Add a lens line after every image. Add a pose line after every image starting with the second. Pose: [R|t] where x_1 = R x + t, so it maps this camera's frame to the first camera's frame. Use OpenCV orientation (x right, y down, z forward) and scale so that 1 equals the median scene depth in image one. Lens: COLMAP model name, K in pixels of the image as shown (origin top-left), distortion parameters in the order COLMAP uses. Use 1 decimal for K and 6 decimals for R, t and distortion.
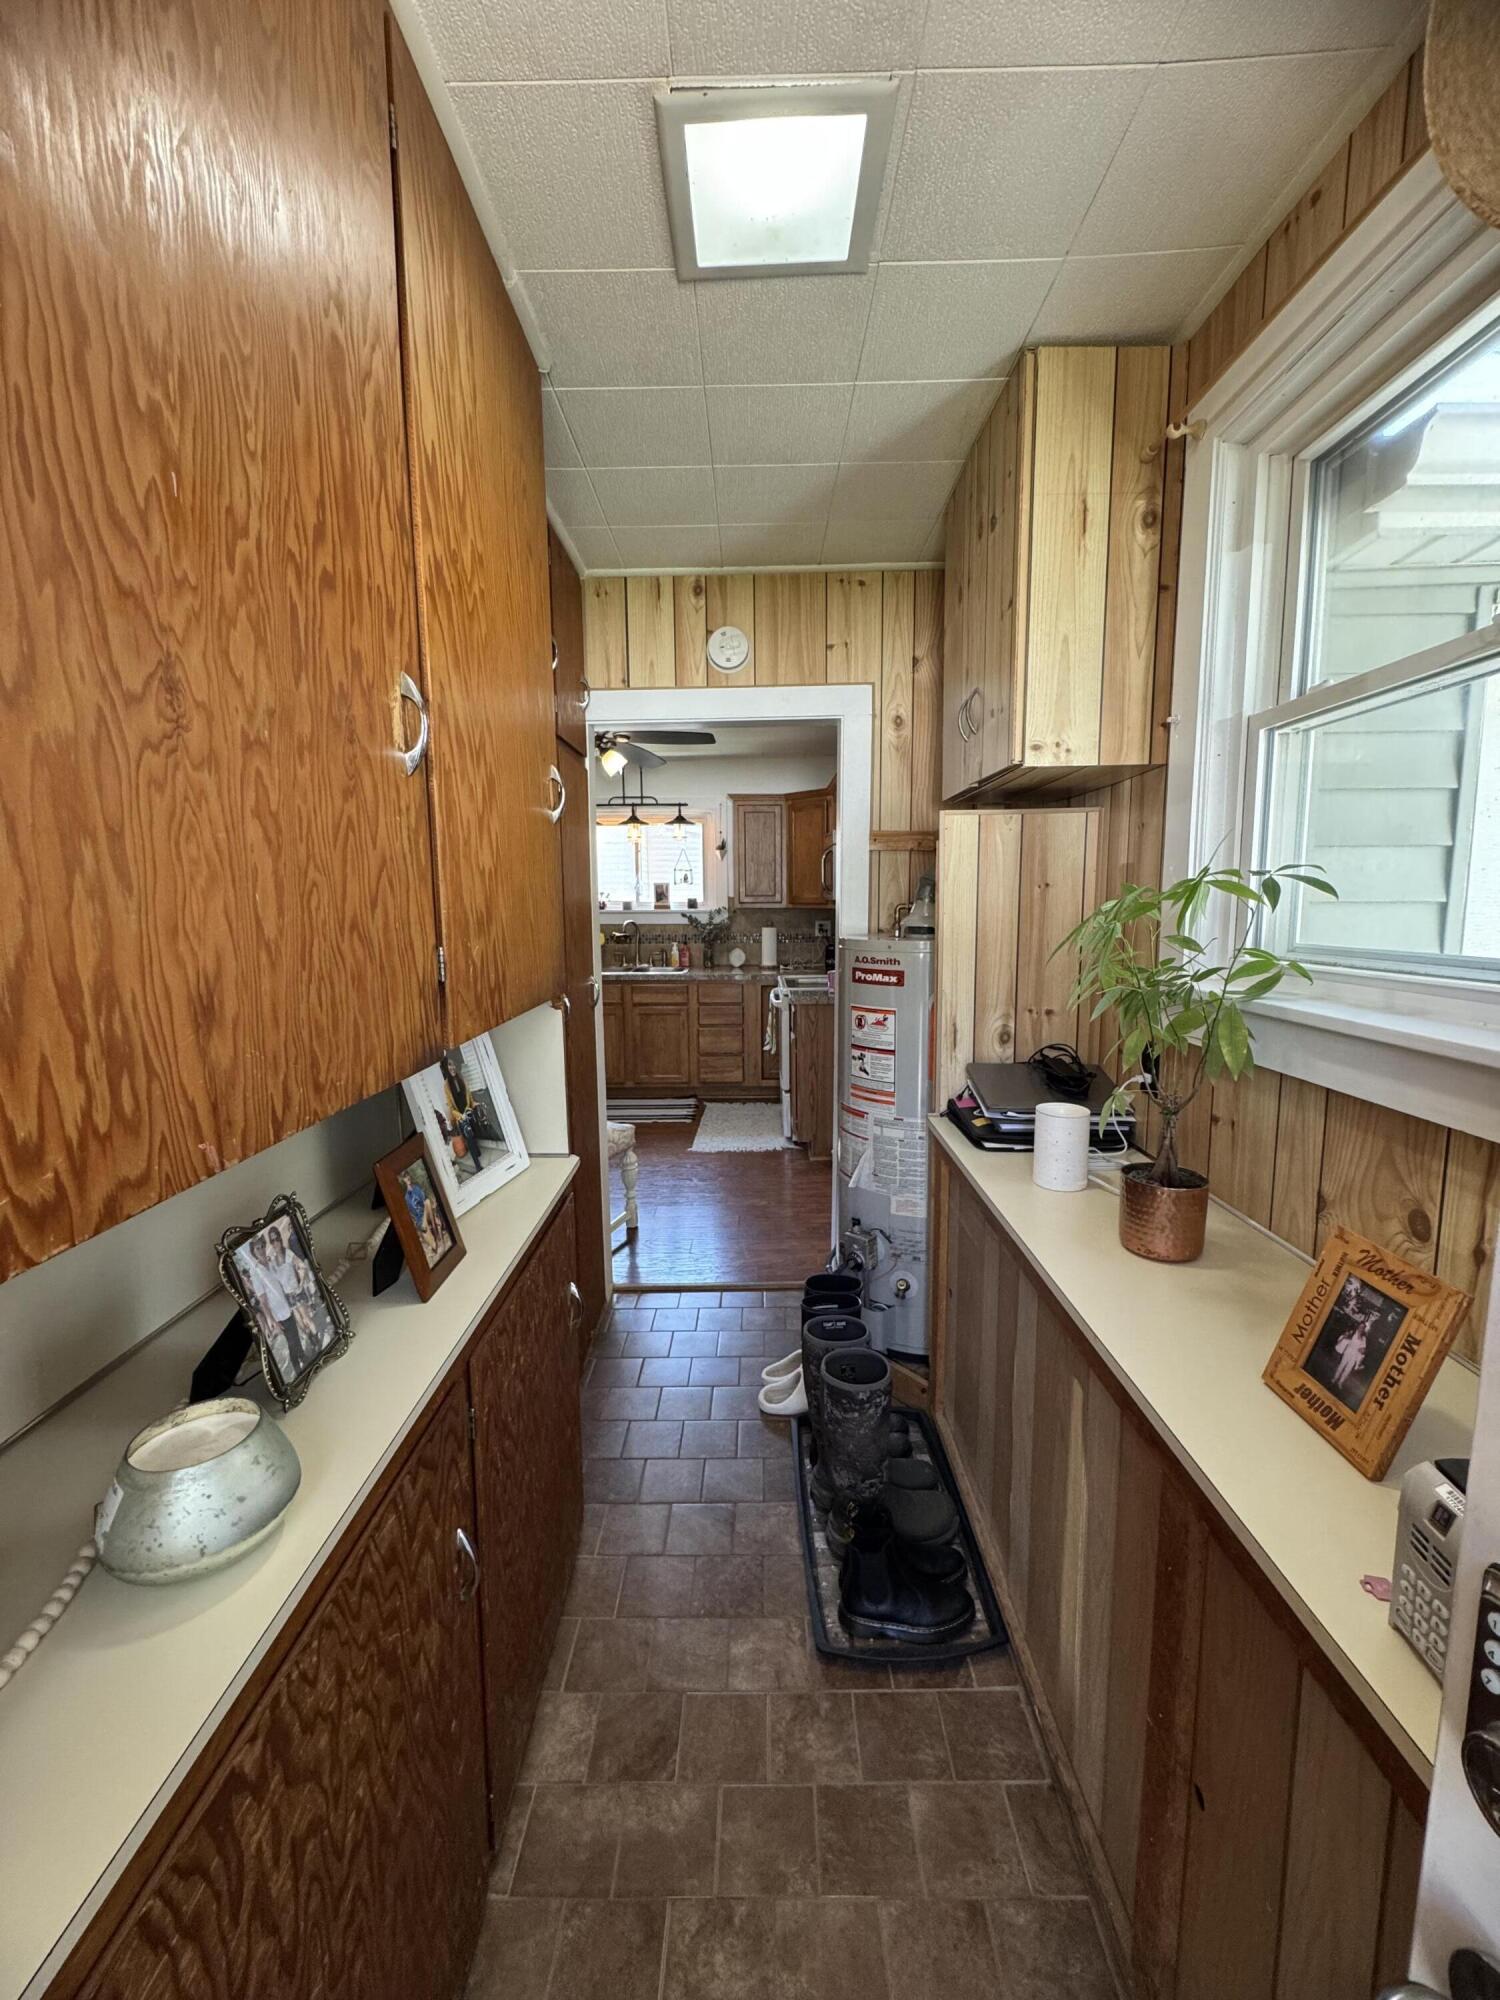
lens RADIAL K [[794.2, 0, 751.0], [0, 794.2, 998.2], [0, 0, 1]] dist [-0.002901, 0.000430]
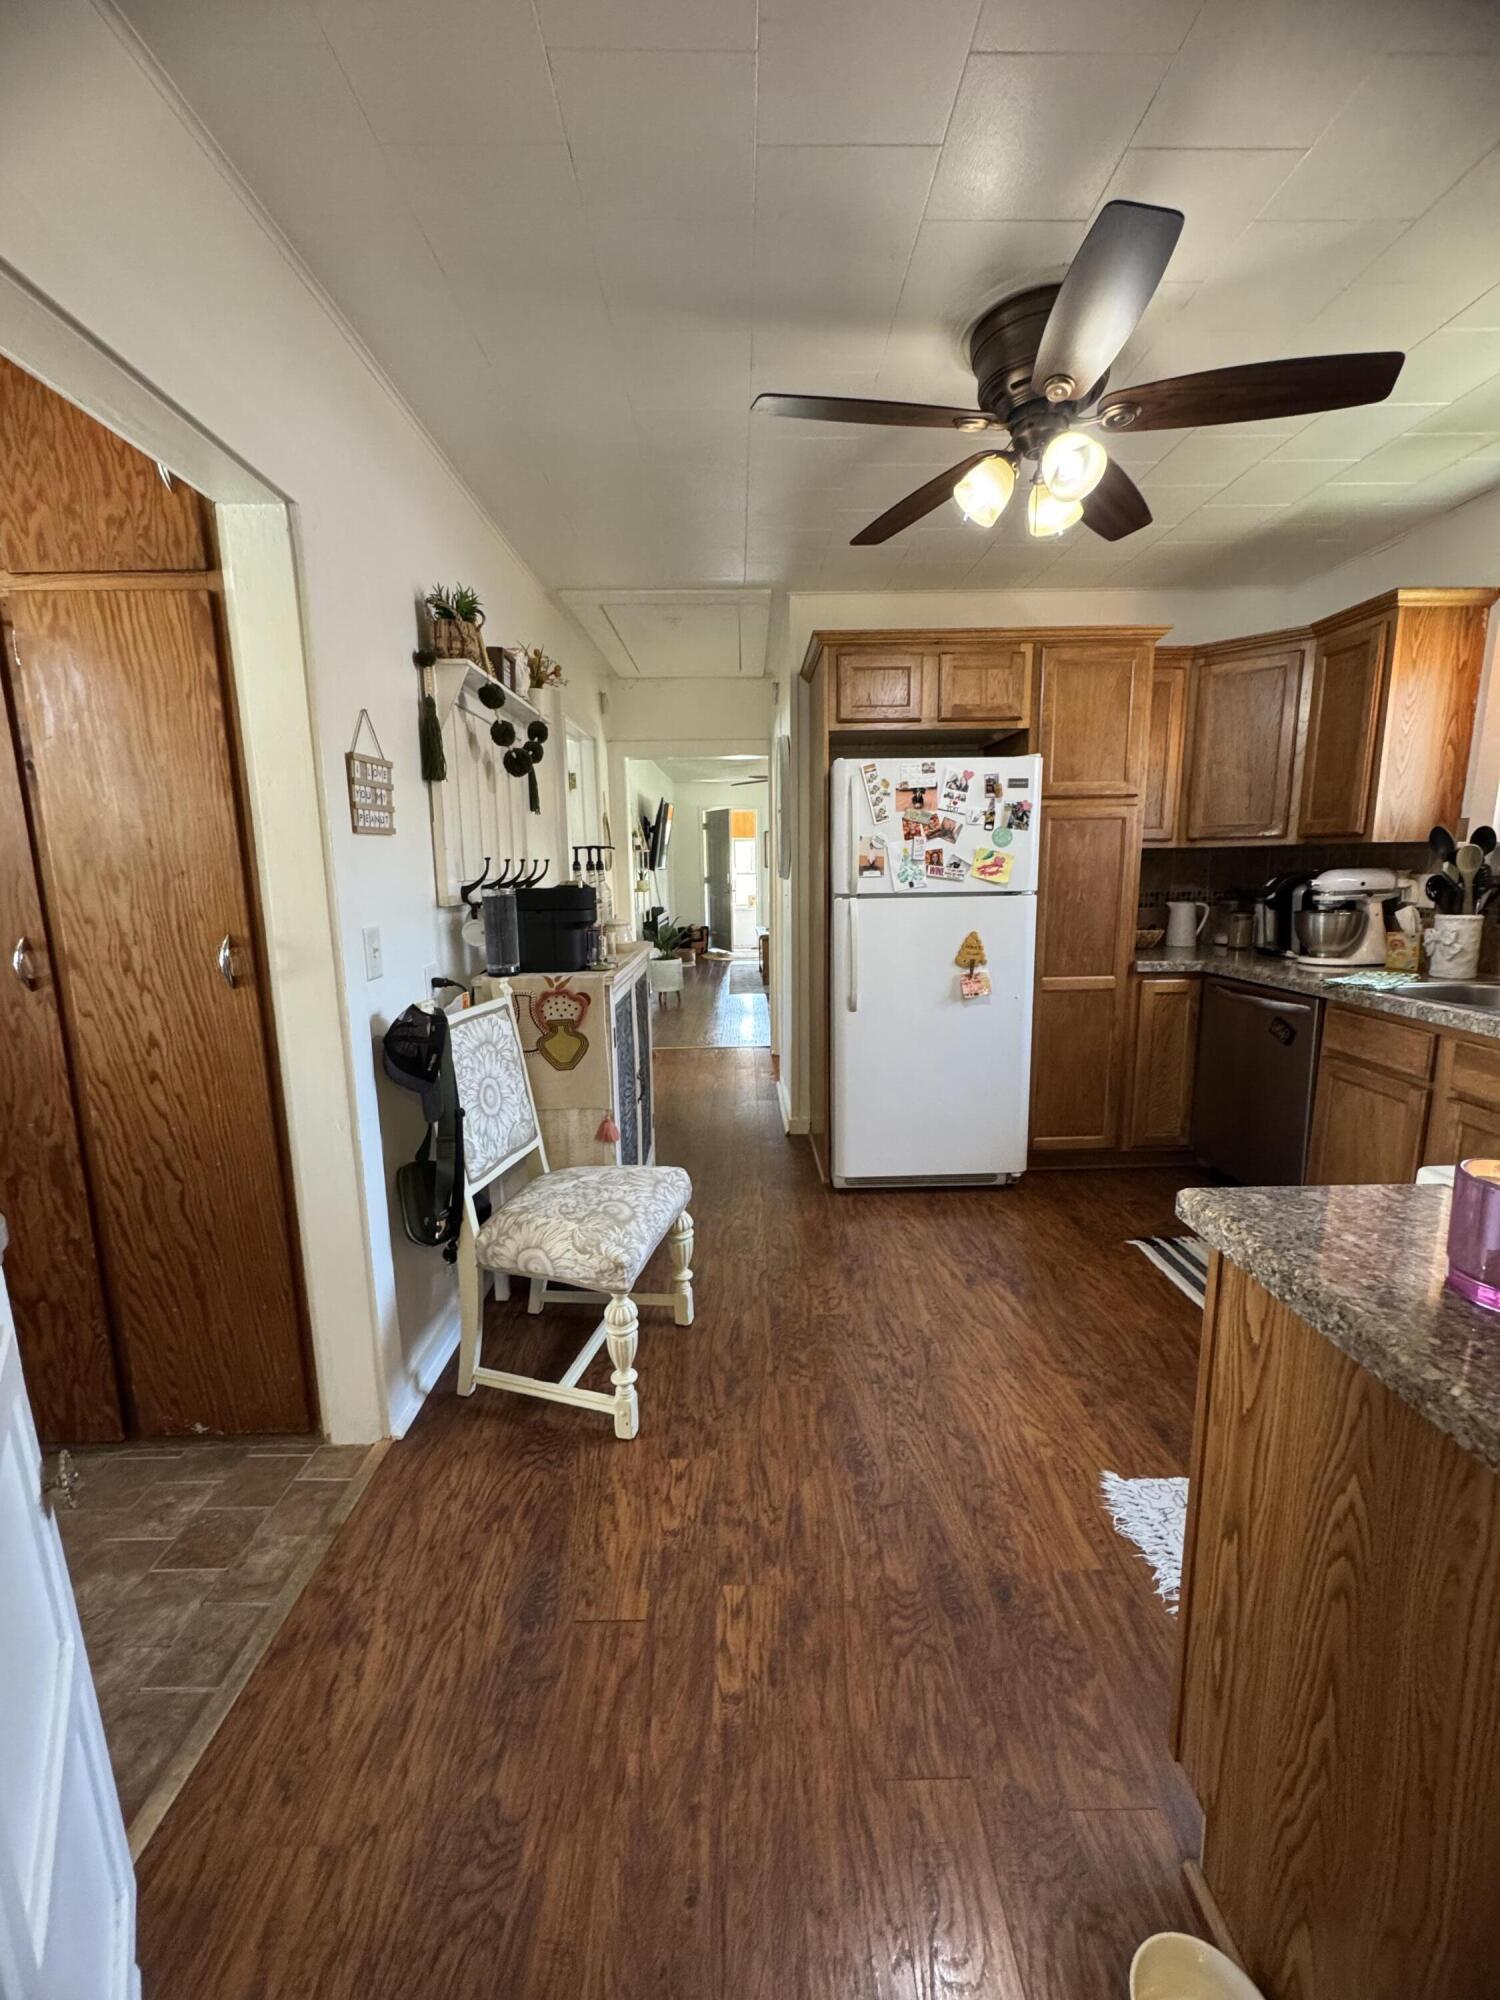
lens RADIAL K [[794.2, 0, 751.5], [0, 794.2, 1001.8], [0, 0, 1]] dist [-0.002901, 0.000430]
pose [[0.023071, 0.180817, -0.983246, 0.191030], [-0.110921, 0.977899, 0.177231, -0.060018], [0.993561, 0.104974, 0.042618, 0.610599]]
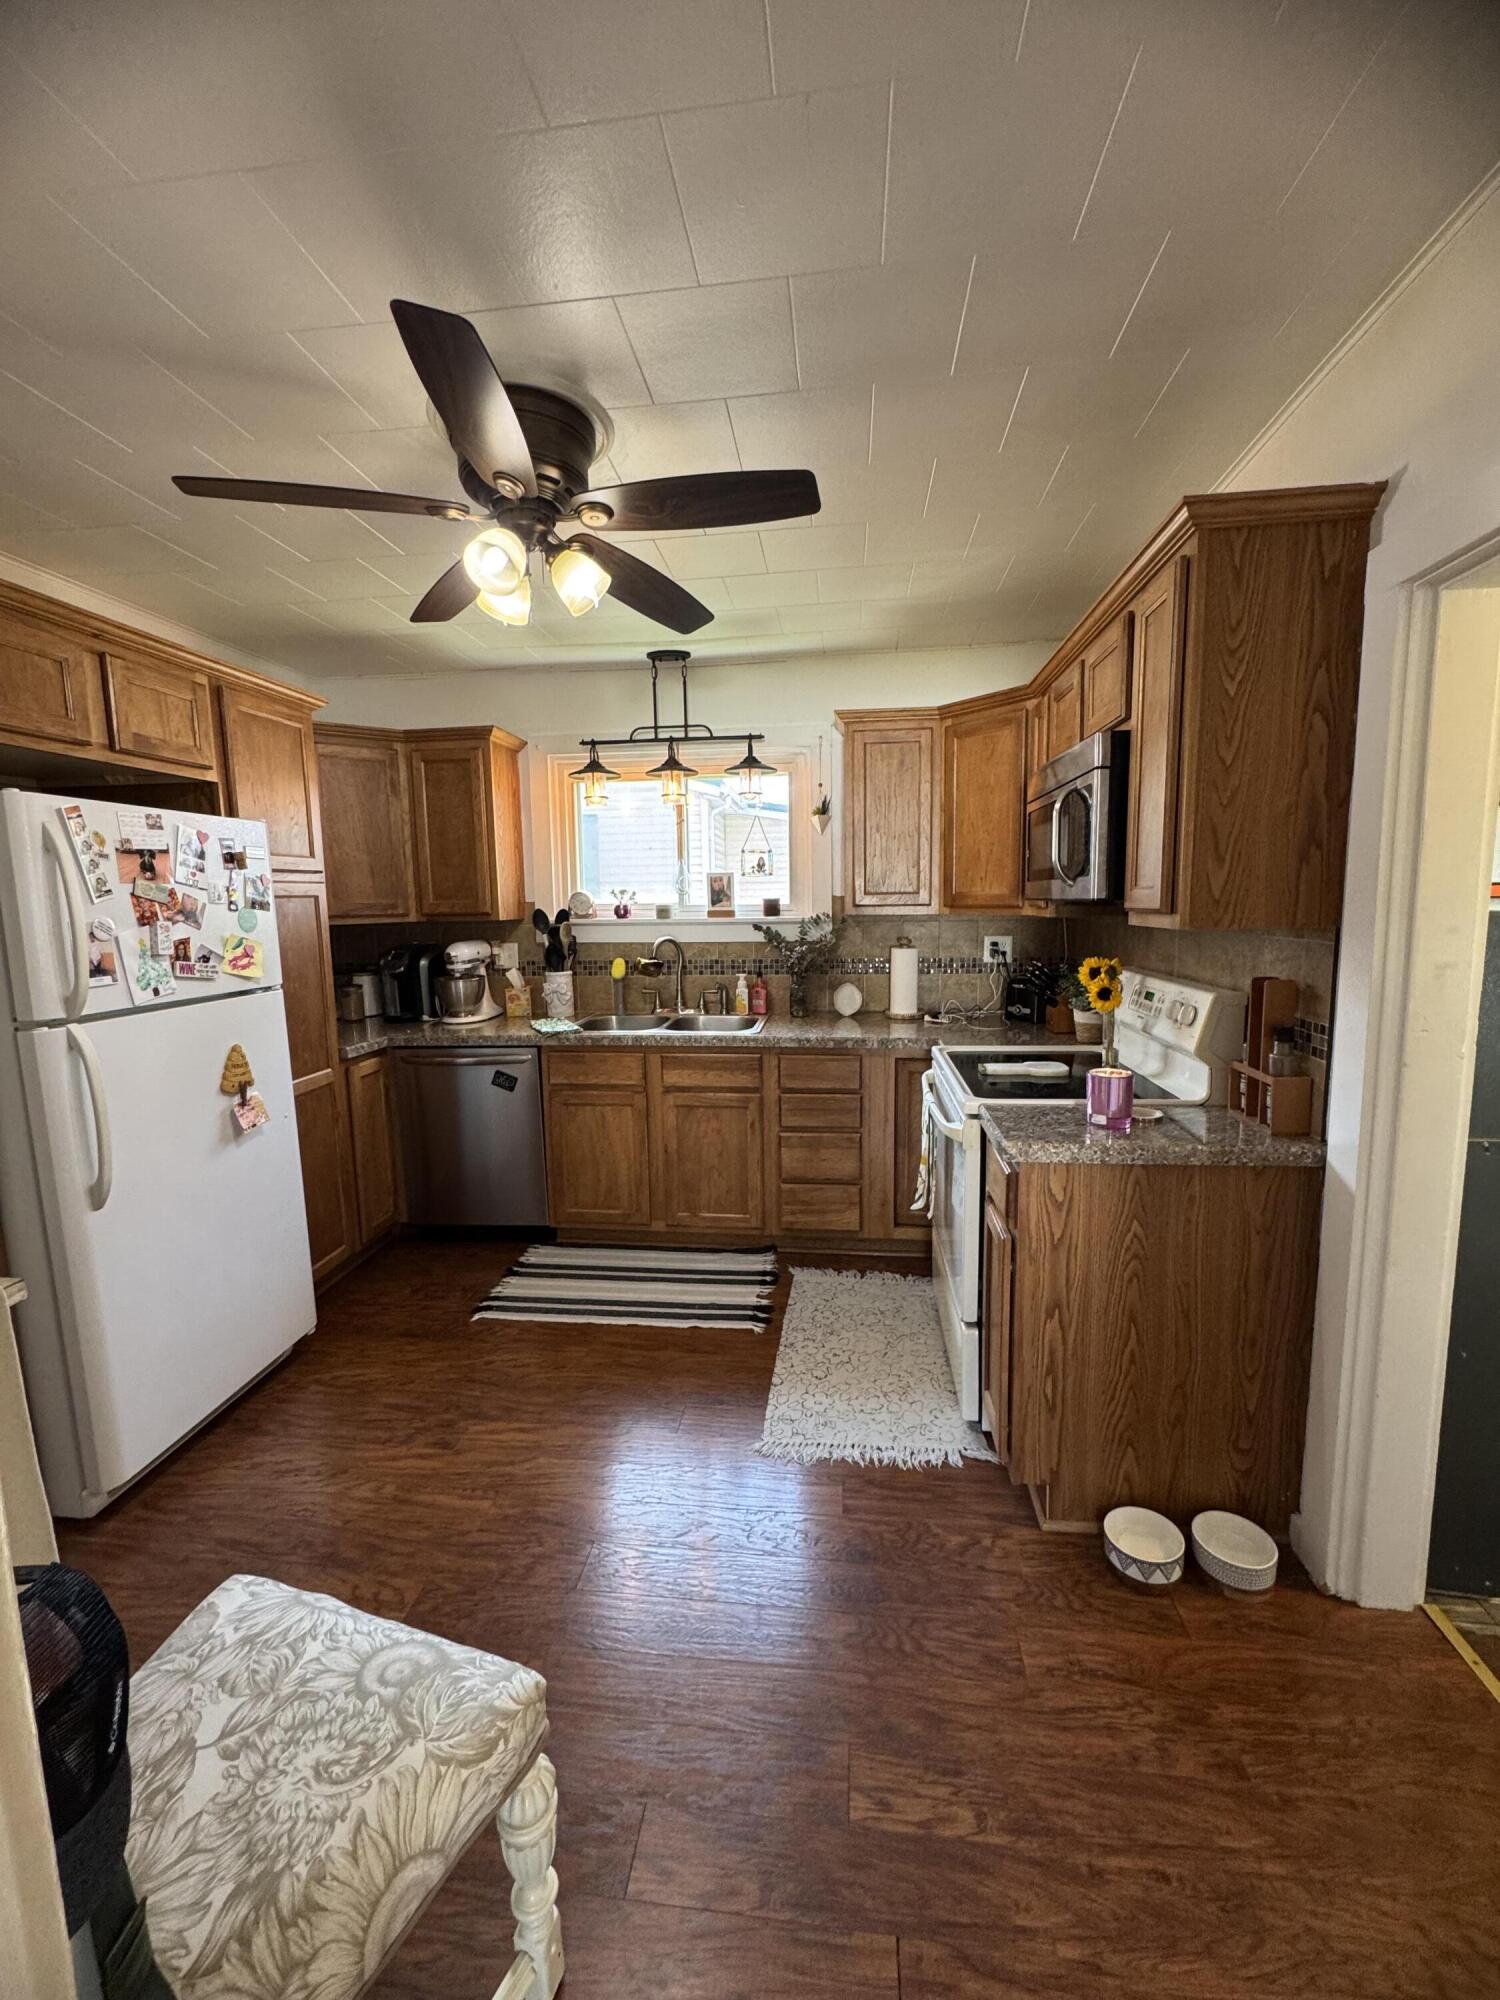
lens RADIAL K [[794.2, 0, 753.3], [0, 794.2, 999.9], [0, 0, 1]] dist [-0.002901, 0.000430]
pose [[0.994020, 0.004783, -0.109089, -0.023211], [-0.004489, 0.999986, 0.002941, -0.053441], [0.109101, -0.002434, 0.994028, 0.421577]]
